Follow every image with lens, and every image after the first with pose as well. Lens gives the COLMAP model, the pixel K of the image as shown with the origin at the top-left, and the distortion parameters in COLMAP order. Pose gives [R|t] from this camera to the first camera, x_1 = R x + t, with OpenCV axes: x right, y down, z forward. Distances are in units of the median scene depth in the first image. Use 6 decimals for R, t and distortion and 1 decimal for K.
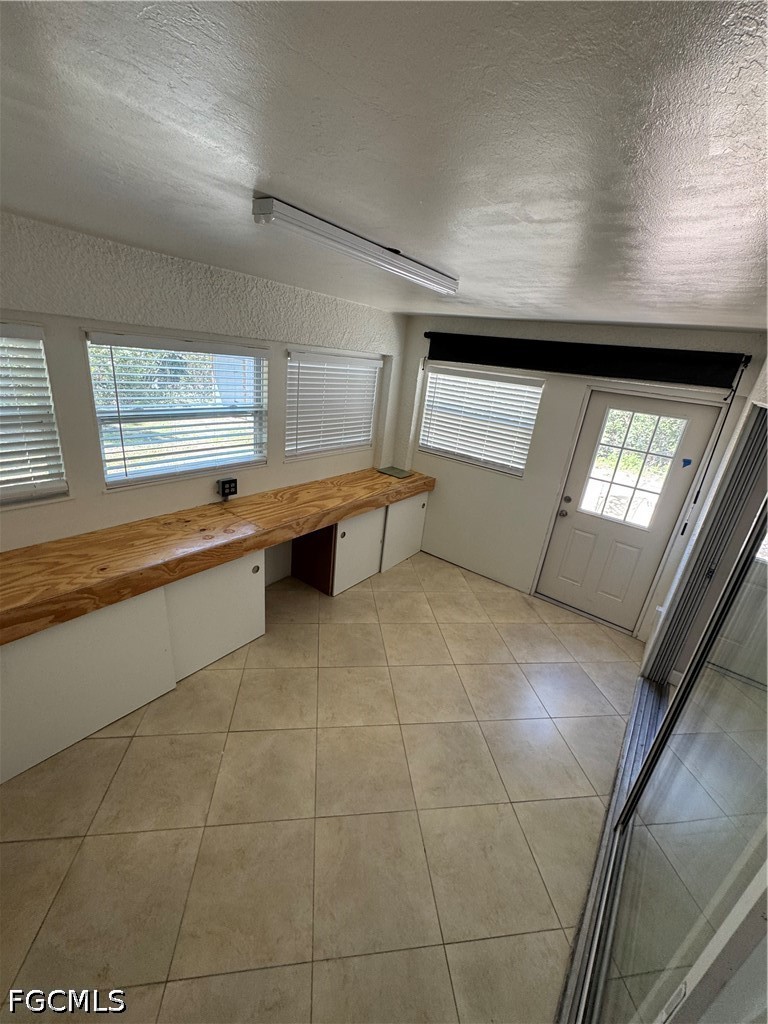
lens RADIAL K [[408.7, 0, 387.4], [0, 408.7, 508.0], [0, 0, 1]] dist [-0.002859, -0.000221]
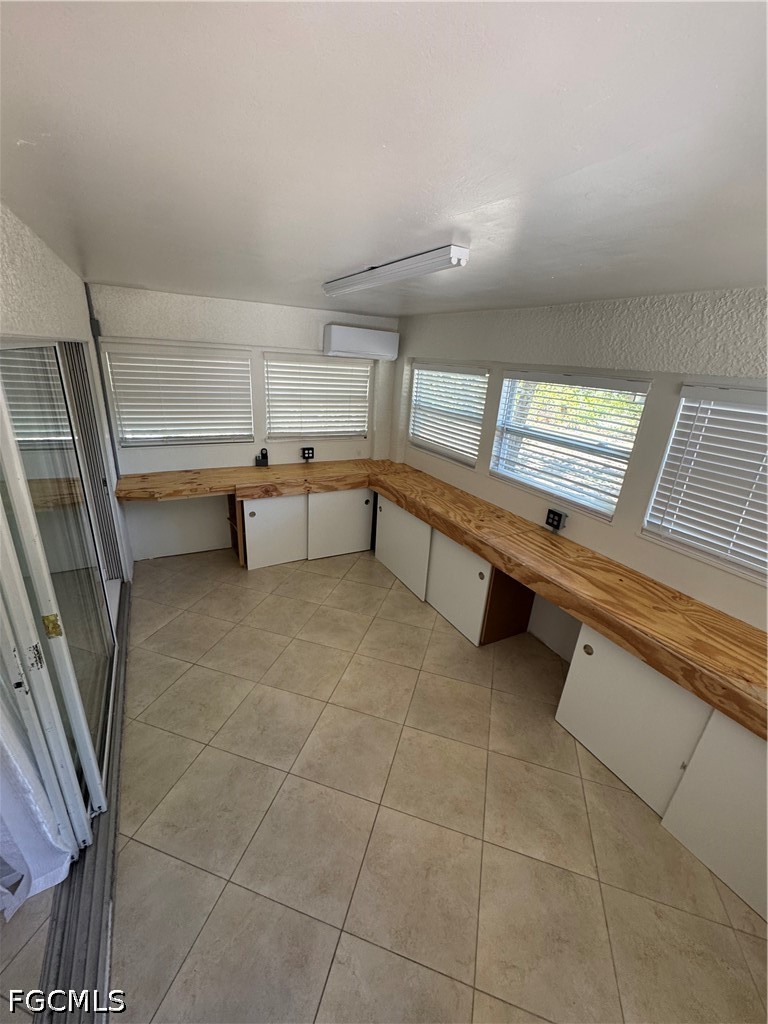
lens RADIAL K [[408.7, 0, 381.5], [0, 408.7, 509.0], [0, 0, 1]] dist [-0.002859, -0.000221]
pose [[-0.405598, 0.186452, -0.894833, 0.702293], [-0.420718, 0.831027, 0.363854, -0.271423], [0.811472, 0.524051, -0.258619, 0.970638]]
